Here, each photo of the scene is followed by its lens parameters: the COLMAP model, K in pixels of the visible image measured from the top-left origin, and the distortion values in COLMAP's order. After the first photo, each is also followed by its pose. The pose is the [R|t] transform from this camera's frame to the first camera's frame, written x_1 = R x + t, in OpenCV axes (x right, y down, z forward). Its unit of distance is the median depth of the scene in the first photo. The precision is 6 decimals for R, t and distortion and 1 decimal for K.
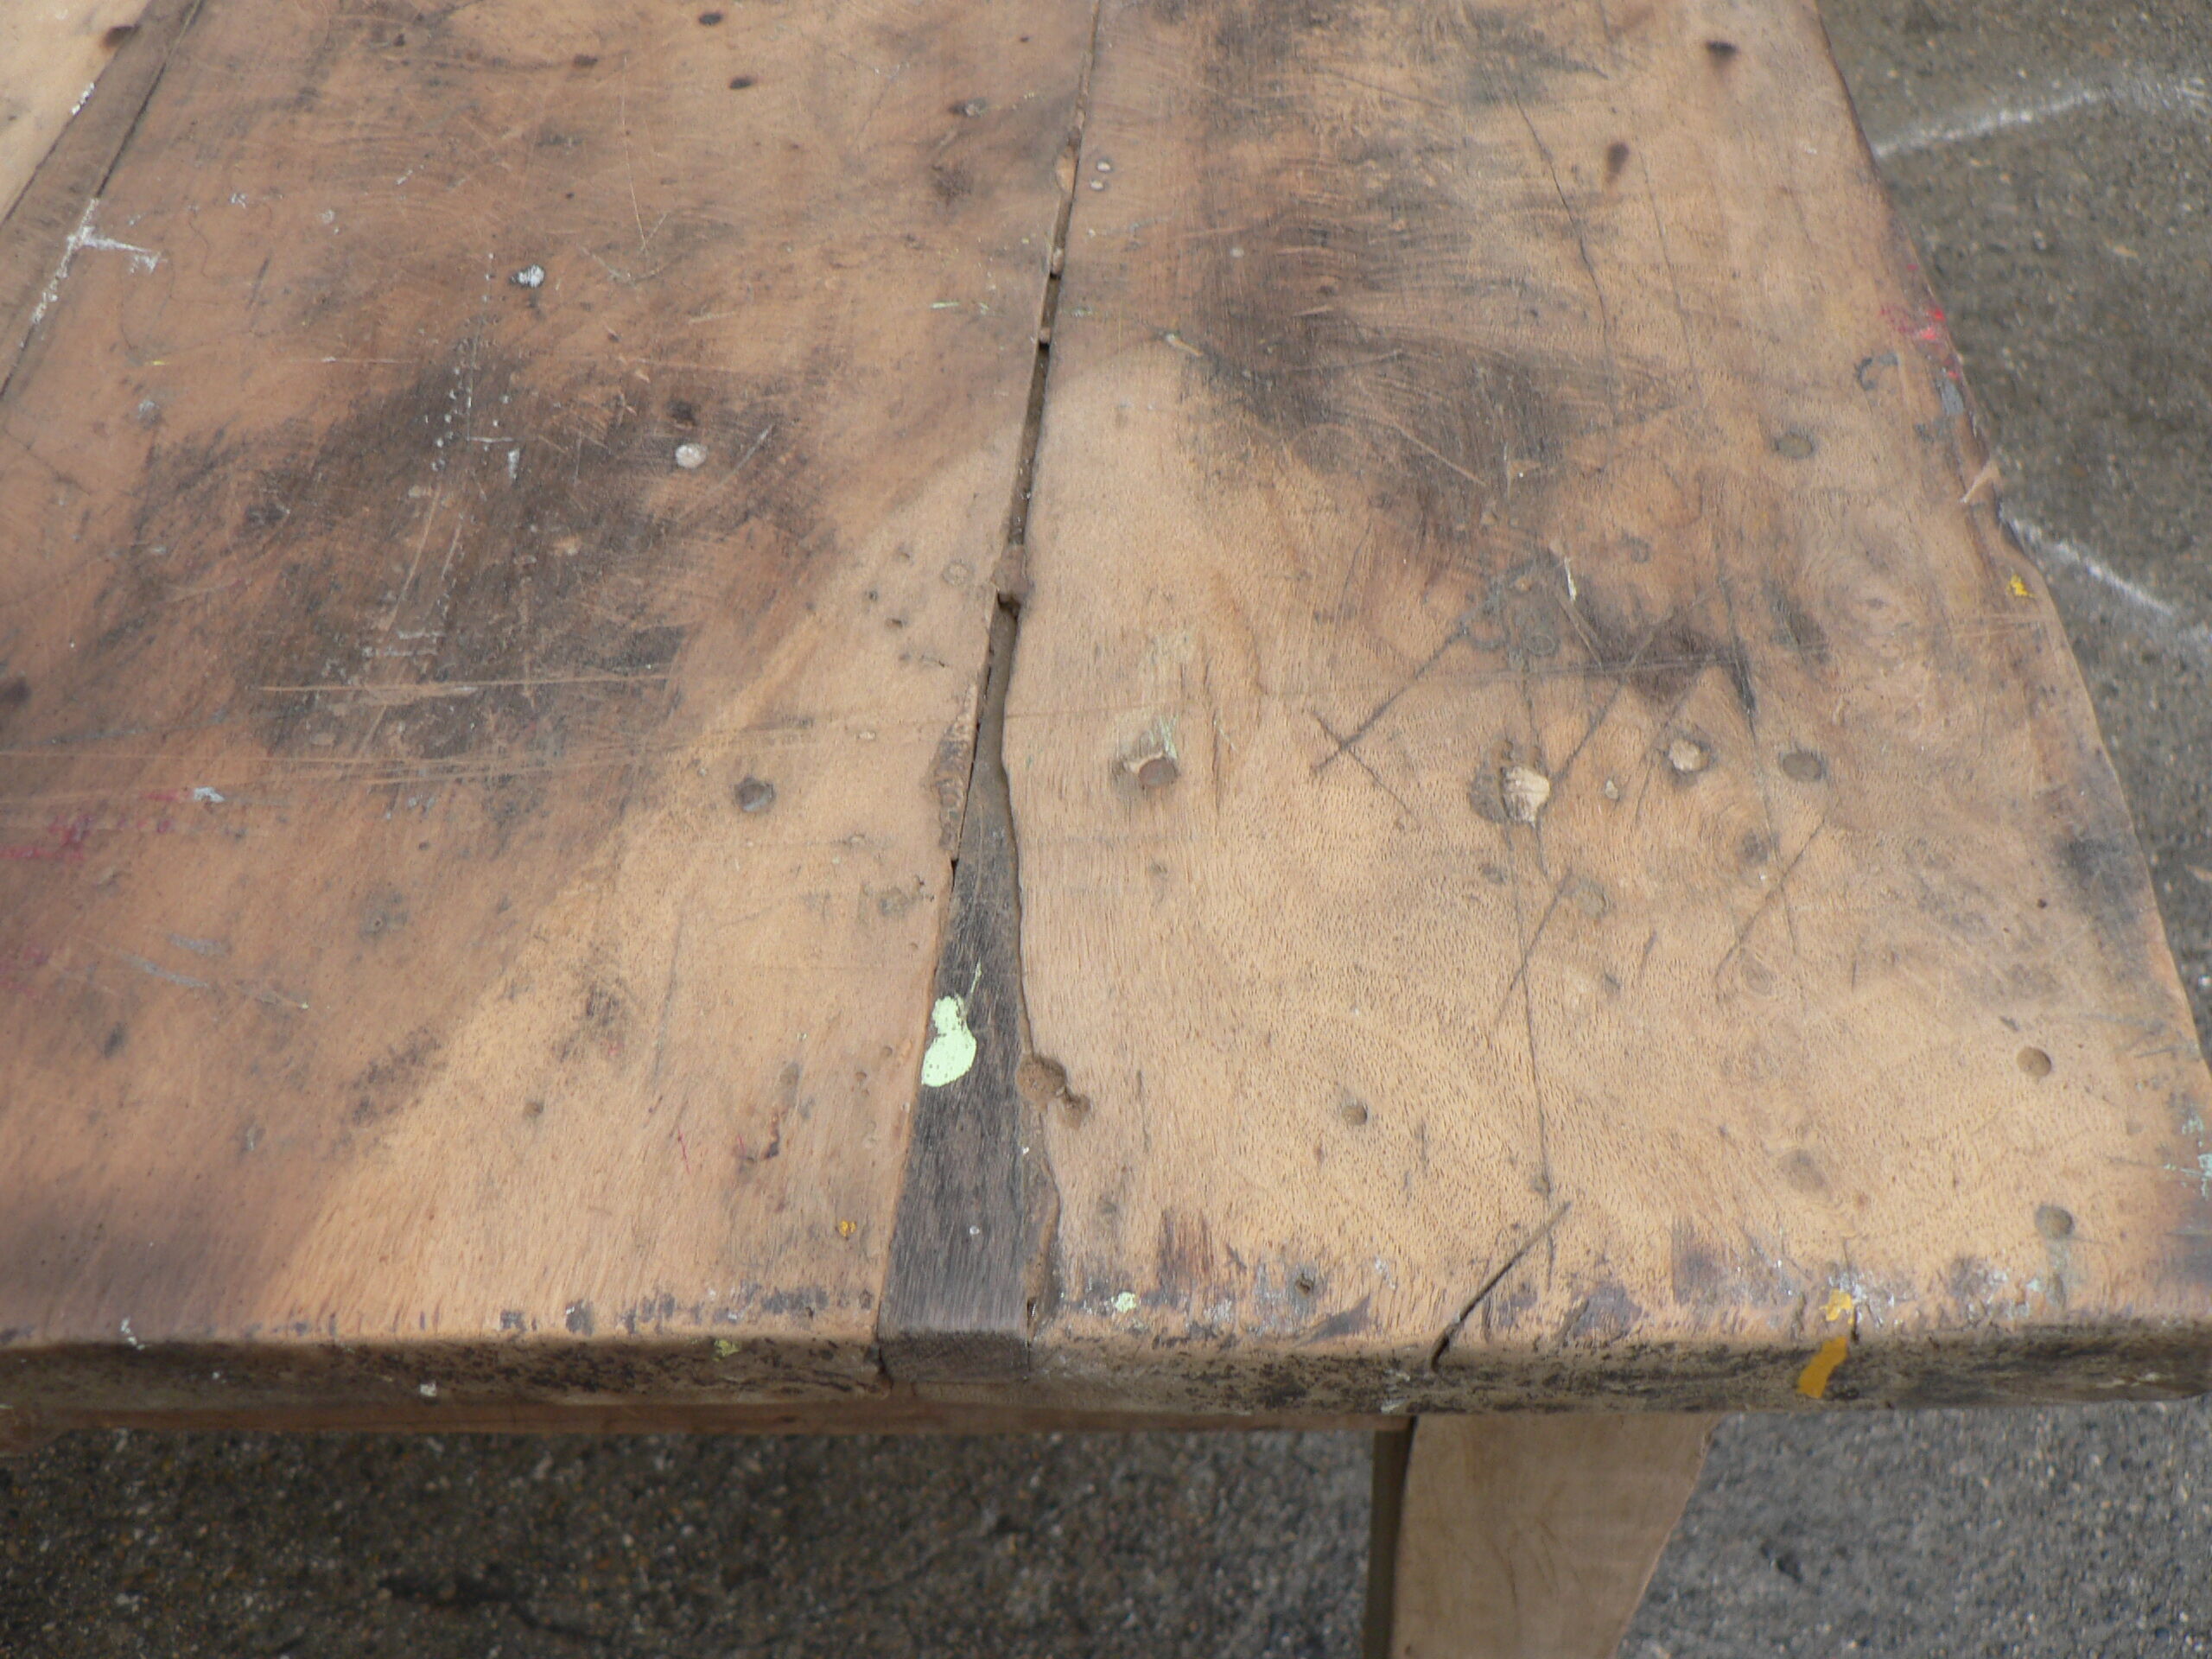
lens RADIAL K [[2422.5, 0, 1085.2], [0, 2422.5, 803.5], [0, 0, 1]] dist [-0.199115, 0.224955]
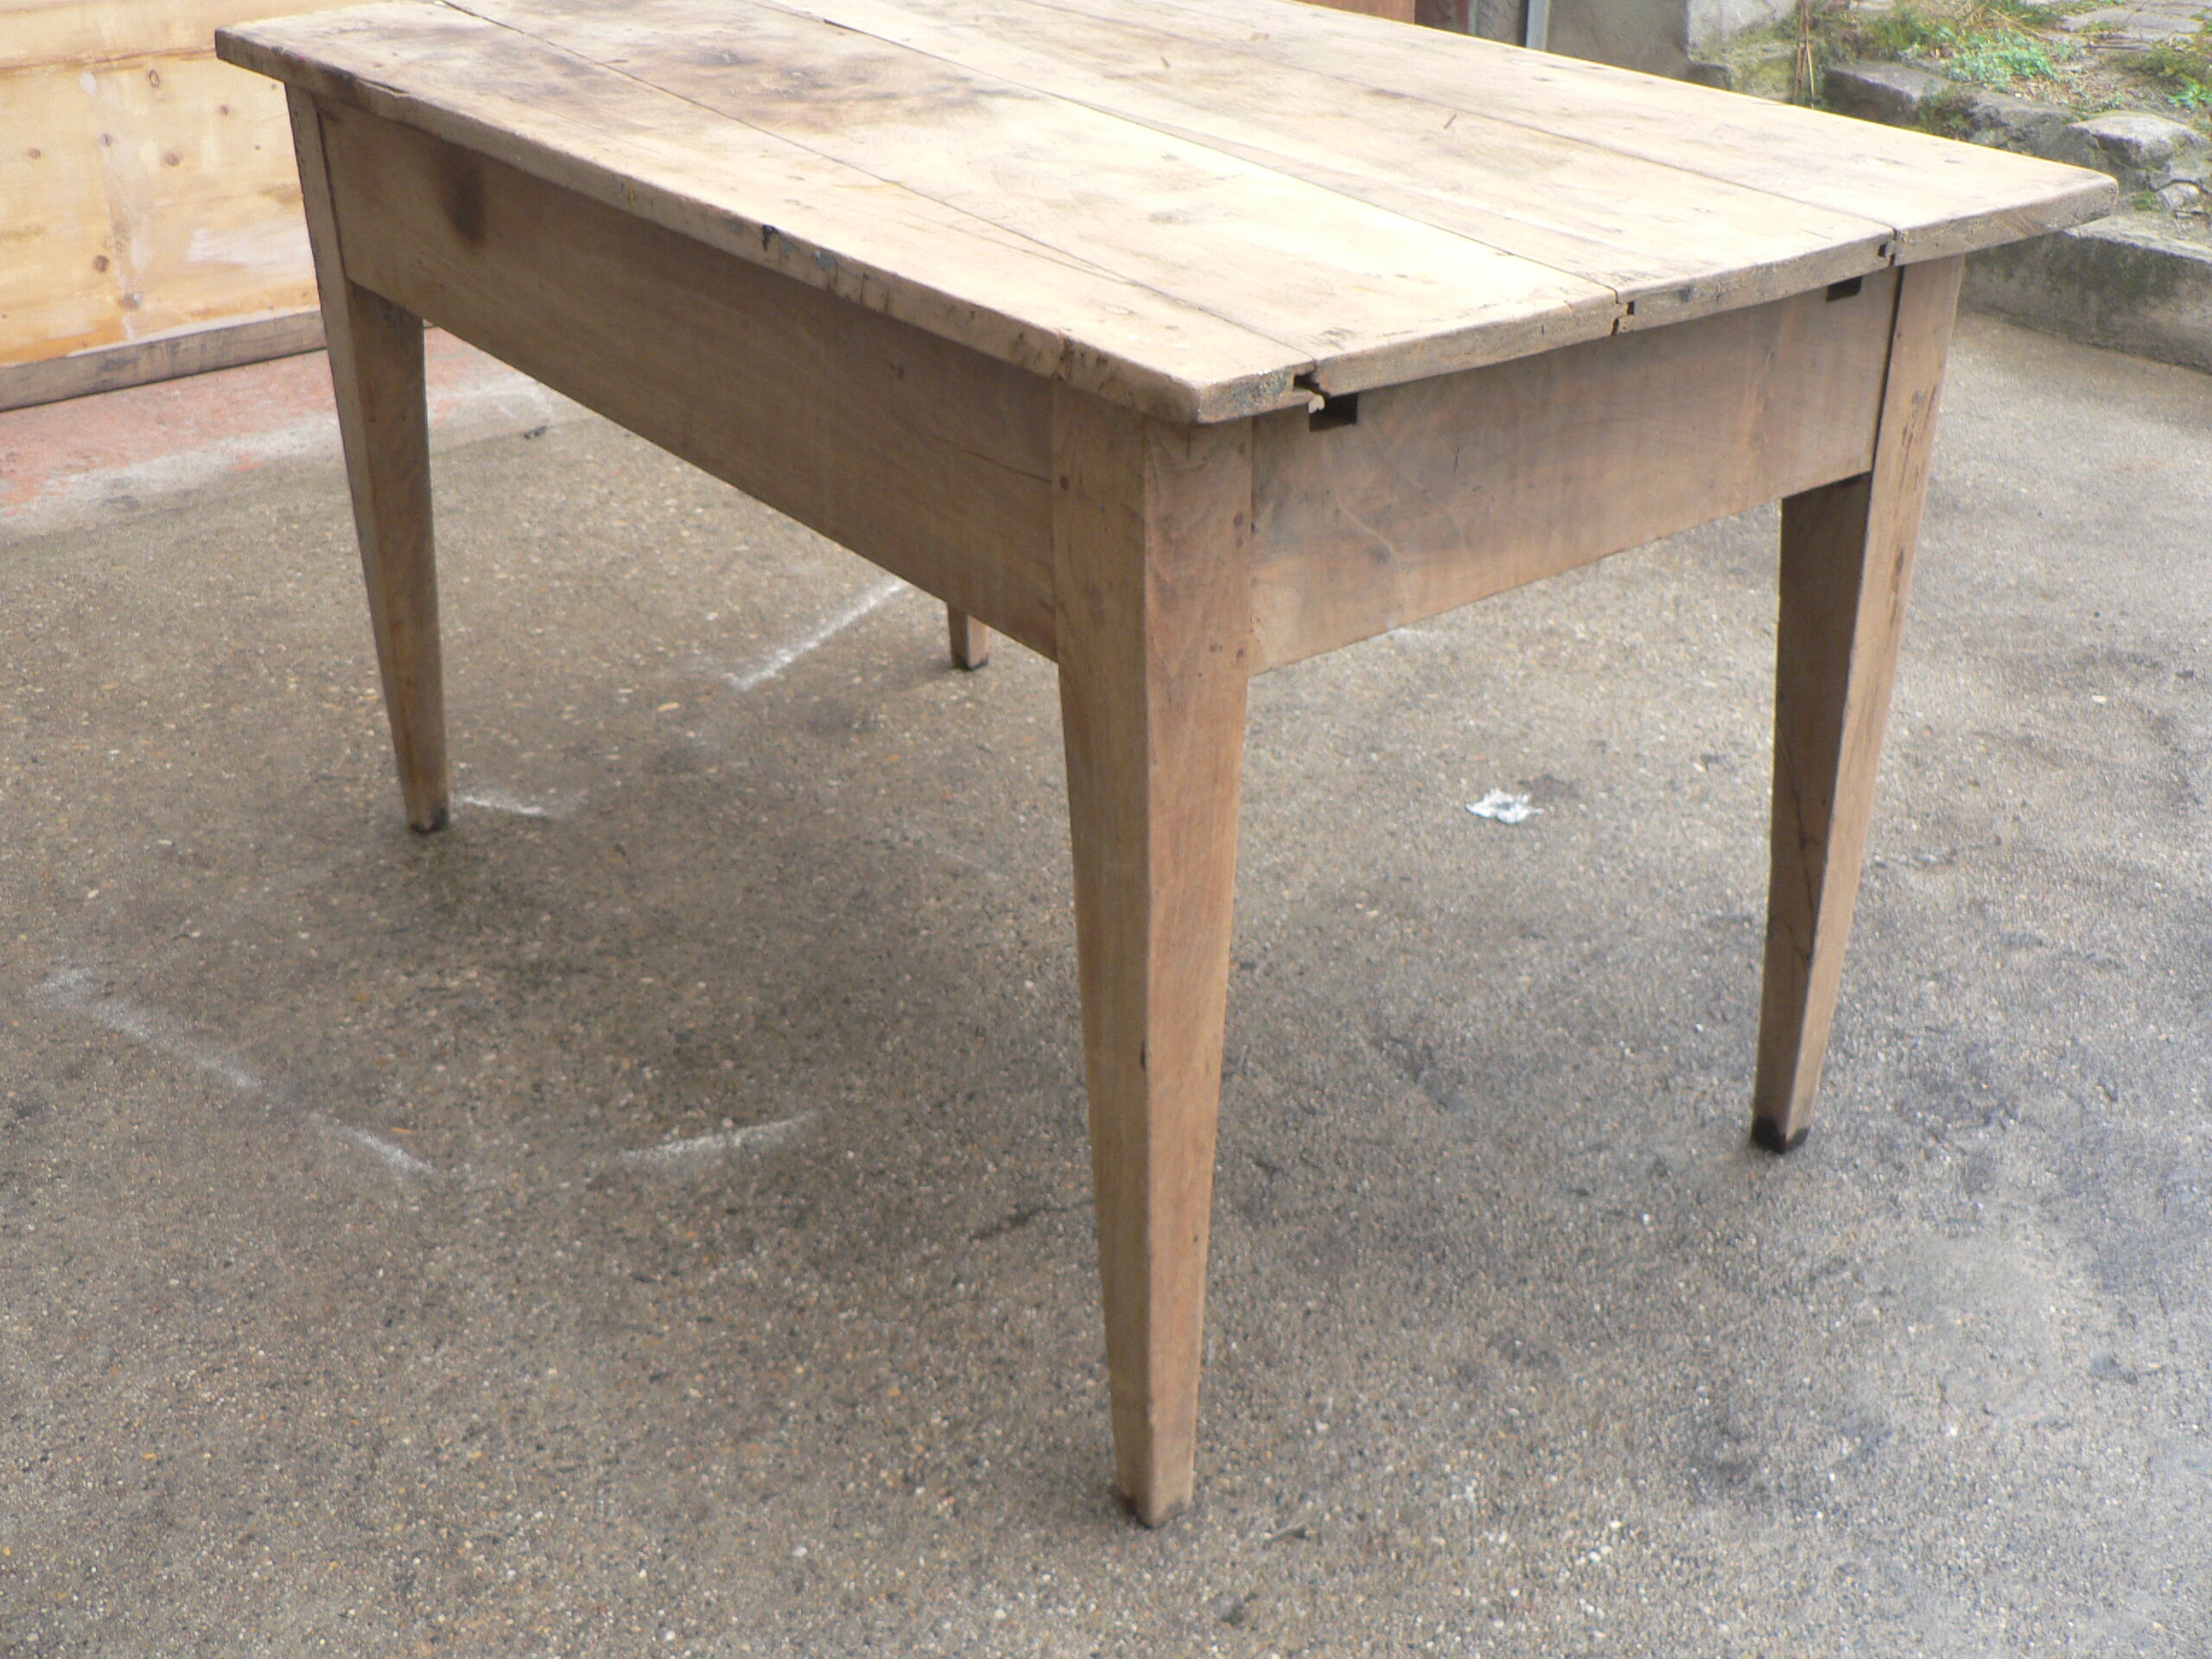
lens RADIAL K [[2405.4, 0, 1080.3], [0, 2405.4, 804.8], [0, 0, 1]] dist [-0.191158, 0.205594]
pose [[0.748985, -0.277752, 0.601560, -2.968531], [0.489861, 0.843463, -0.220468, 1.255248], [-0.446159, 0.459808, 0.767802, -1.035838]]
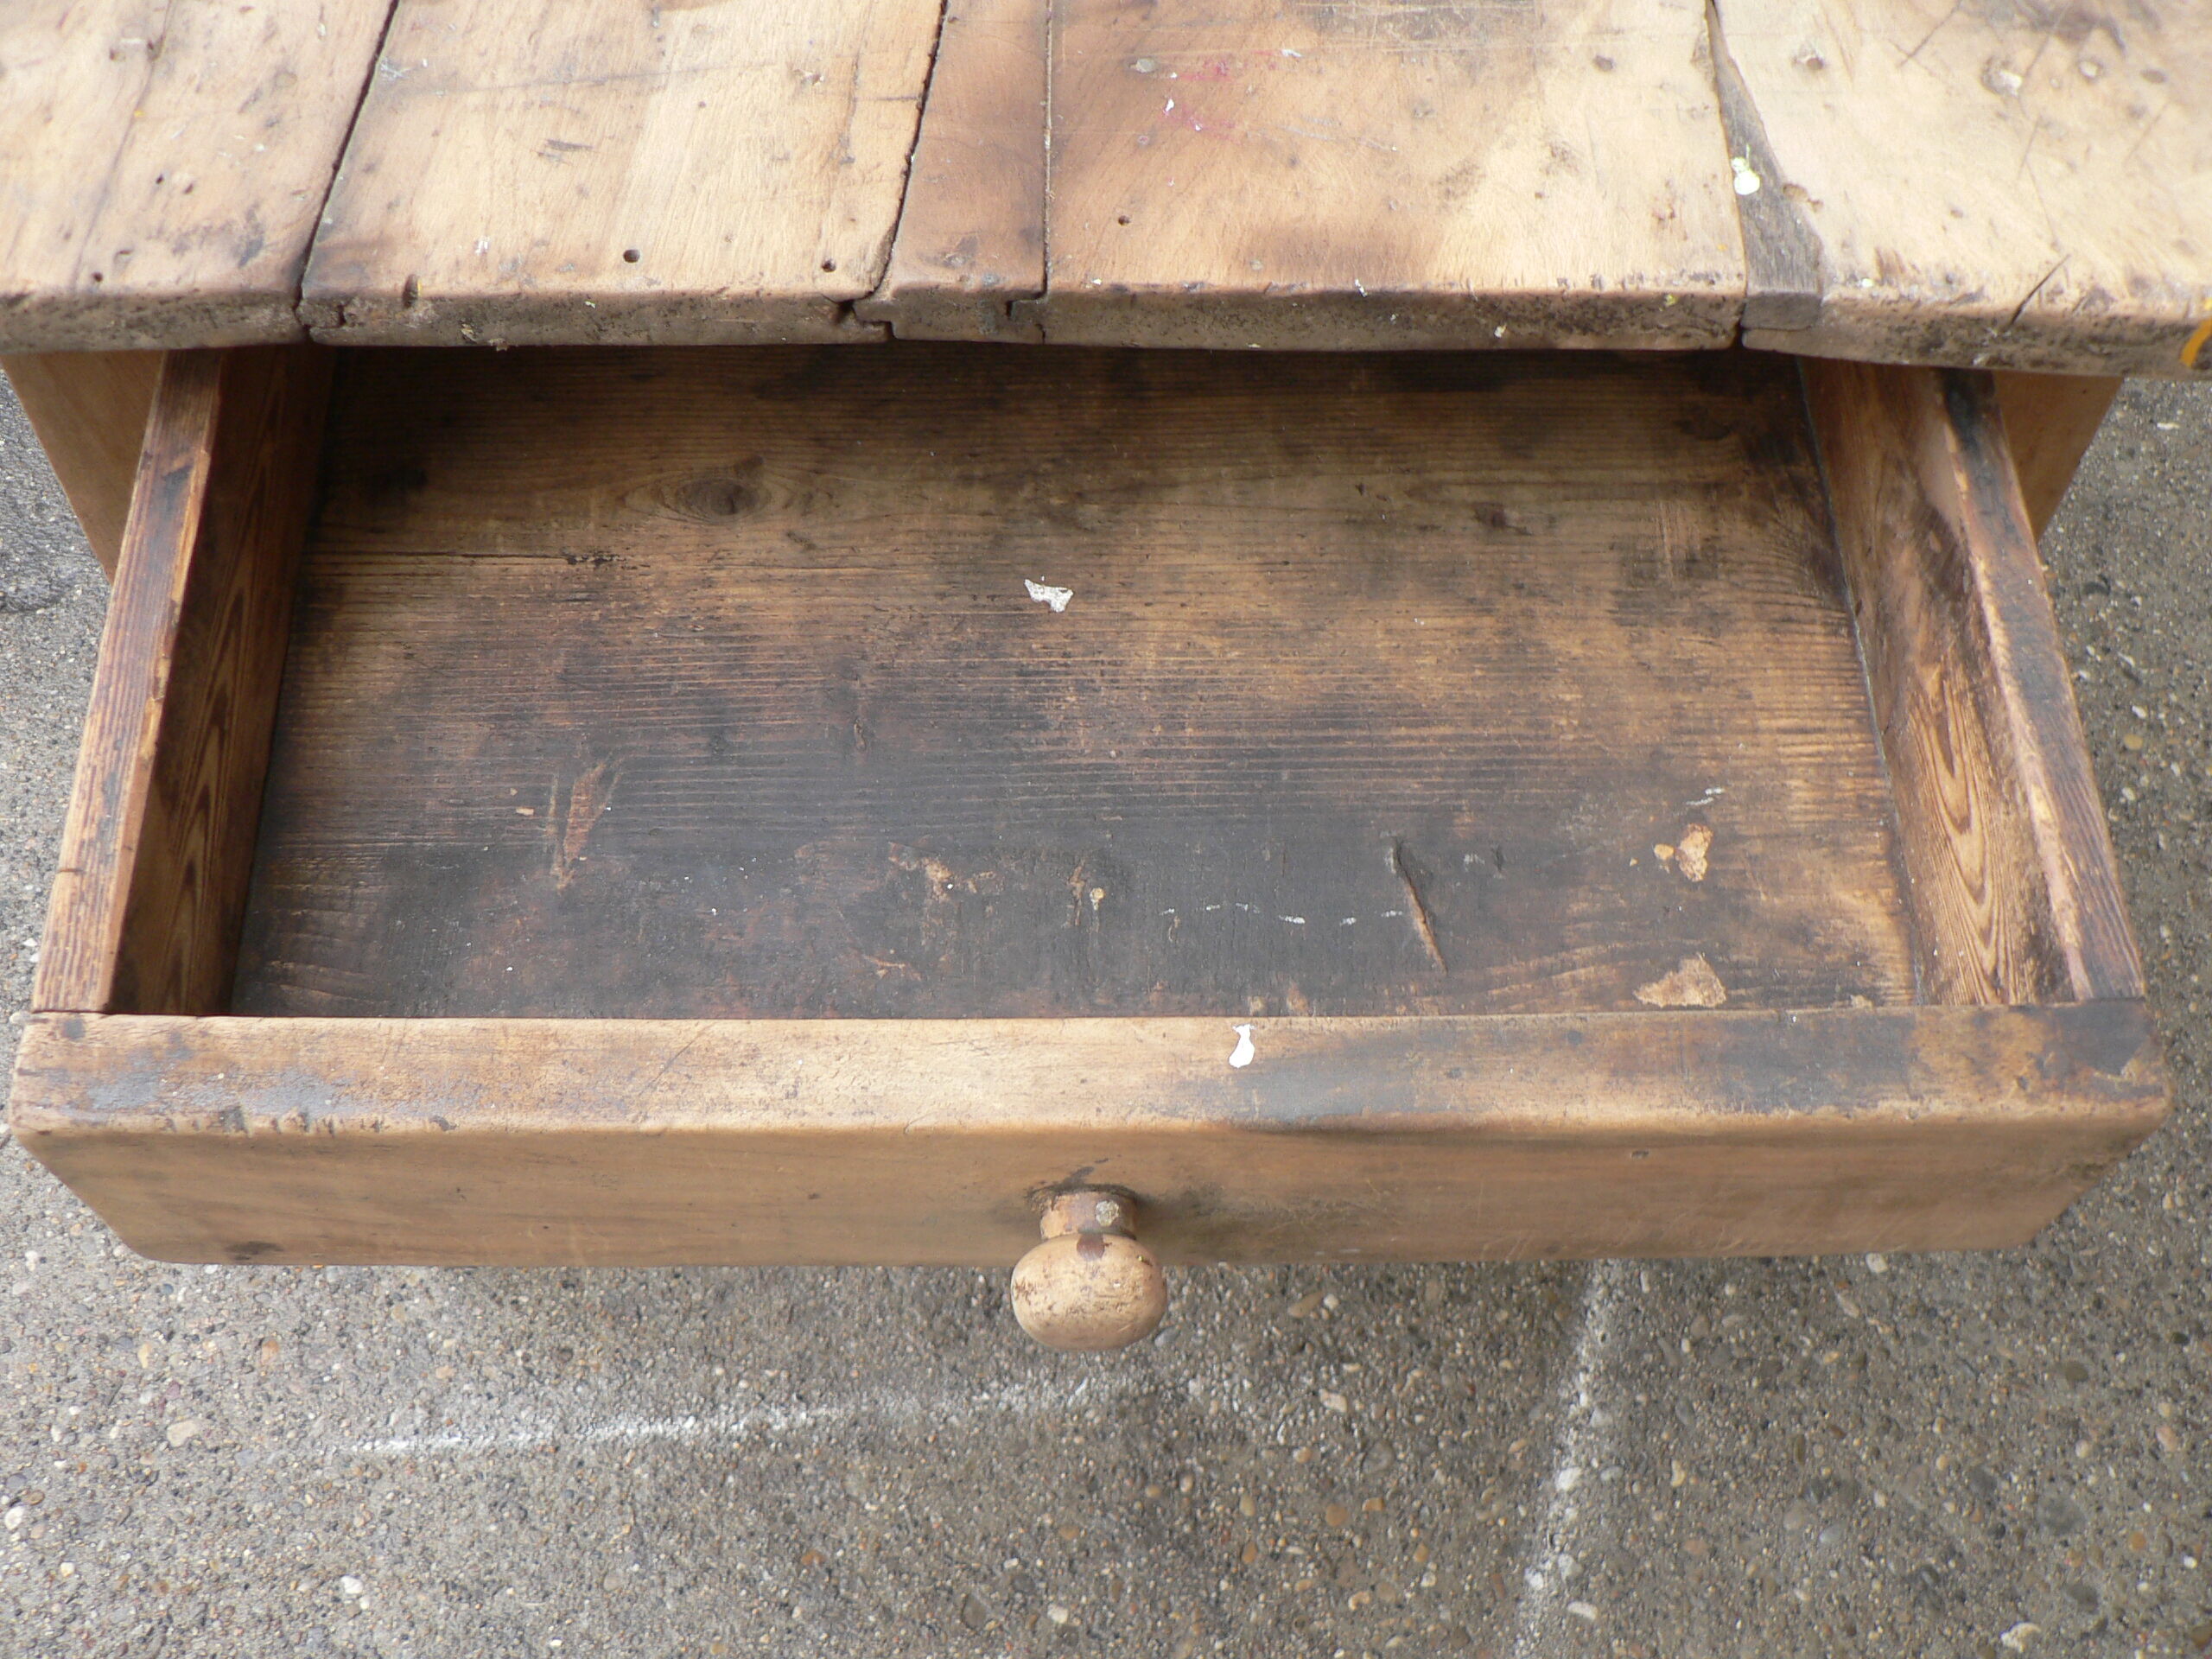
lens RADIAL K [[2470.0, 0, 1098.7], [0, 2470.0, 724.6], [0, 0, 1]] dist [-0.227486, 0.315535]
pose [[0.998571, 0.015732, 0.051077, -0.564208], [-0.018414, 0.998453, 0.052469, 0.379415], [-0.050173, -0.053334, 0.997315, -0.769180]]
